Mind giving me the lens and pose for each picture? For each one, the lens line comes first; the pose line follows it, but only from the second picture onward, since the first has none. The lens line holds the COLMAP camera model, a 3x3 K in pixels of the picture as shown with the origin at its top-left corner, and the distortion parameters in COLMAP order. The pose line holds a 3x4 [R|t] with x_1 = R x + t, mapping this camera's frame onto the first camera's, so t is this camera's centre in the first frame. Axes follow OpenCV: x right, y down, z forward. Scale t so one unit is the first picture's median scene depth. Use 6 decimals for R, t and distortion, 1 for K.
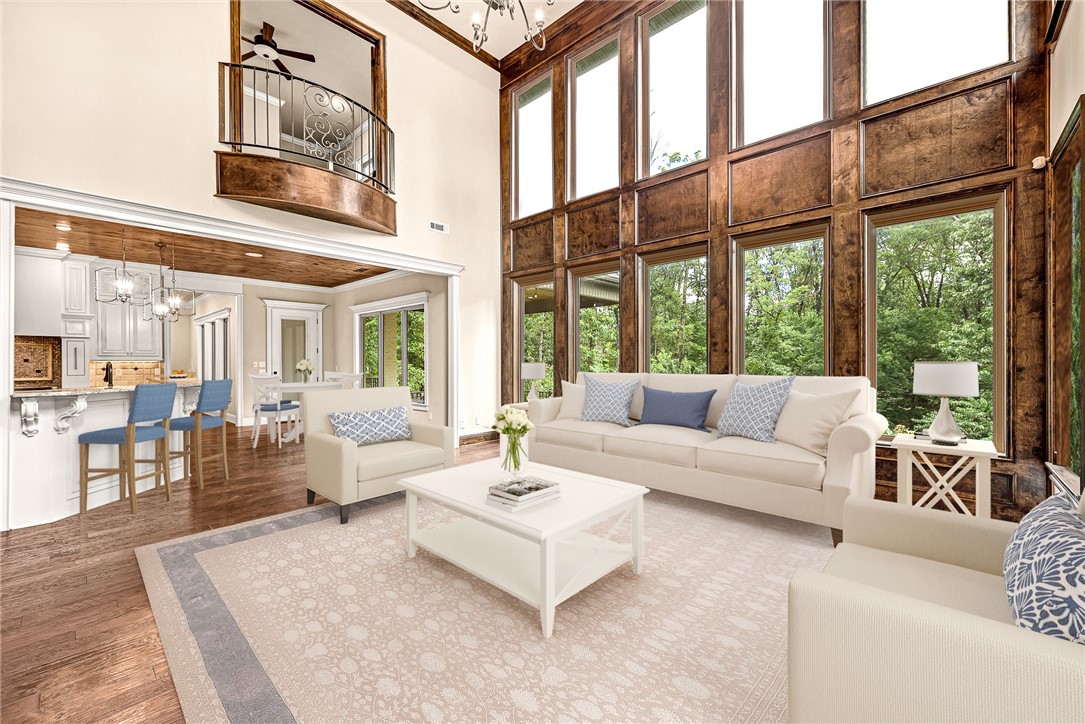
lens RADIAL K [[439.3, 0, 544.0], [0, 439.3, 360.7], [0, 0, 1]] dist [0.005784, -0.000447]
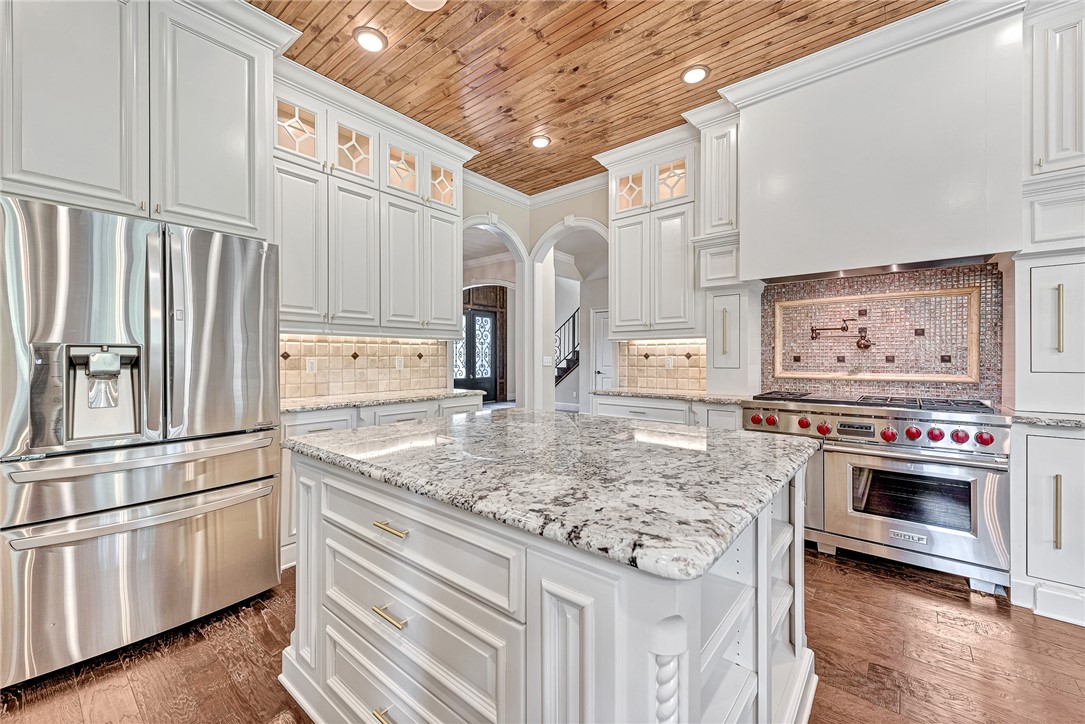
lens RADIAL K [[439.3, 0, 541.9], [0, 439.3, 357.0], [0, 0, 1]] dist [0.005784, -0.000447]
pose [[0.060890, 0.004236, -0.998136, -0.201364], [0.000228, 0.999991, 0.004258, 0.005455], [0.998144, -0.000487, 0.060888, 0.160331]]
